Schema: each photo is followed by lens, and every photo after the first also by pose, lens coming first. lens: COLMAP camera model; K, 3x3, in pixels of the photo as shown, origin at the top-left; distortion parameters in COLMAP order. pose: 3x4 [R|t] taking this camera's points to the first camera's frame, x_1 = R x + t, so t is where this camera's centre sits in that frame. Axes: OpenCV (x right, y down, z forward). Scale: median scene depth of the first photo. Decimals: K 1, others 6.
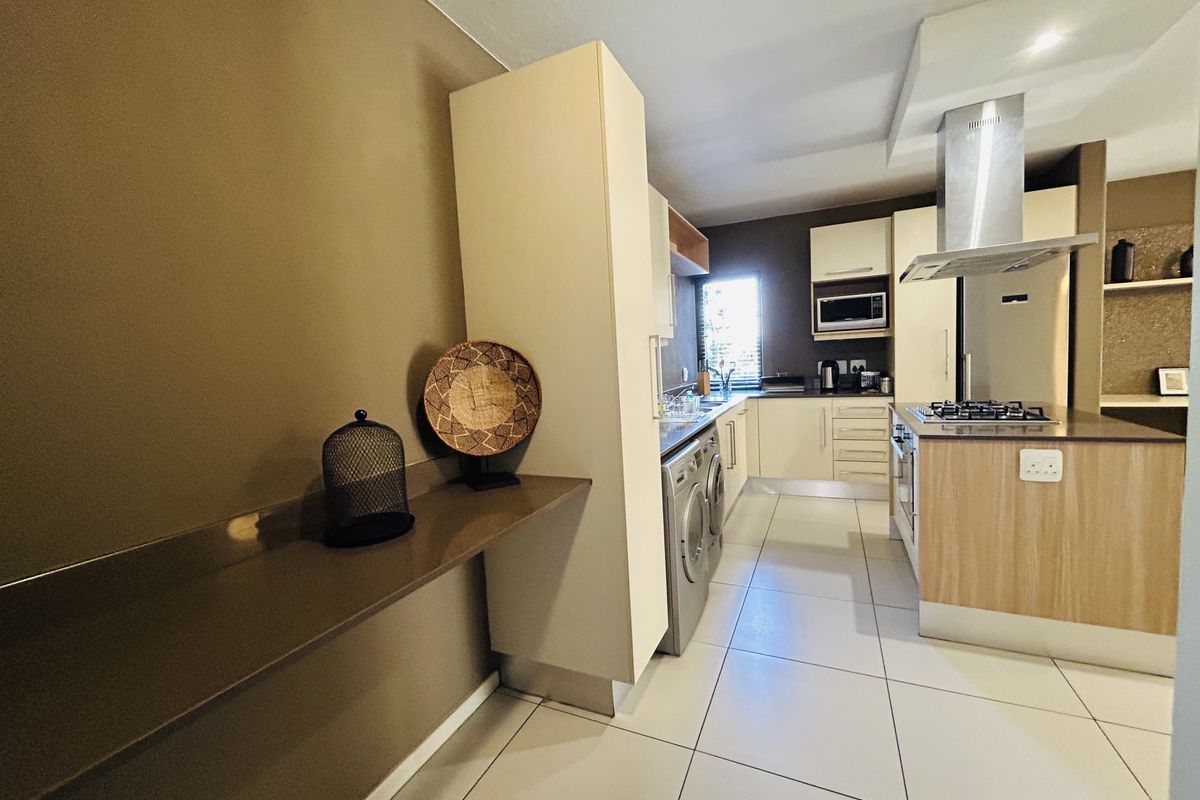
lens RADIAL K [[491.1, 0, 600.3], [0, 491.1, 396.1], [0, 0, 1]] dist [0.000233, 0.005621]
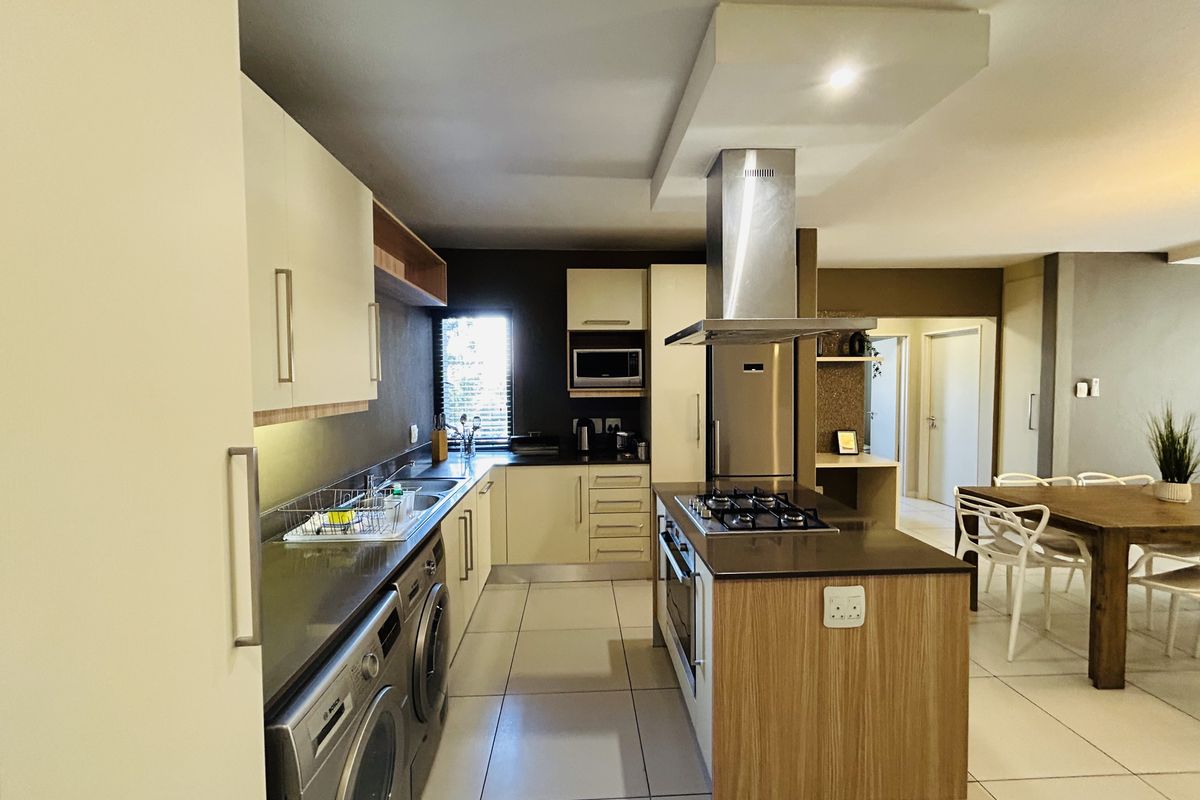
lens RADIAL K [[491.1, 0, 600.3], [0, 491.1, 396.1], [0, 0, 1]] dist [0.000233, 0.005621]
pose [[0.885209, 0.028941, 0.464292, 0.091759], [-0.001855, 0.998275, -0.058690, -0.072038], [-0.465189, 0.051092, 0.883736, 0.238044]]
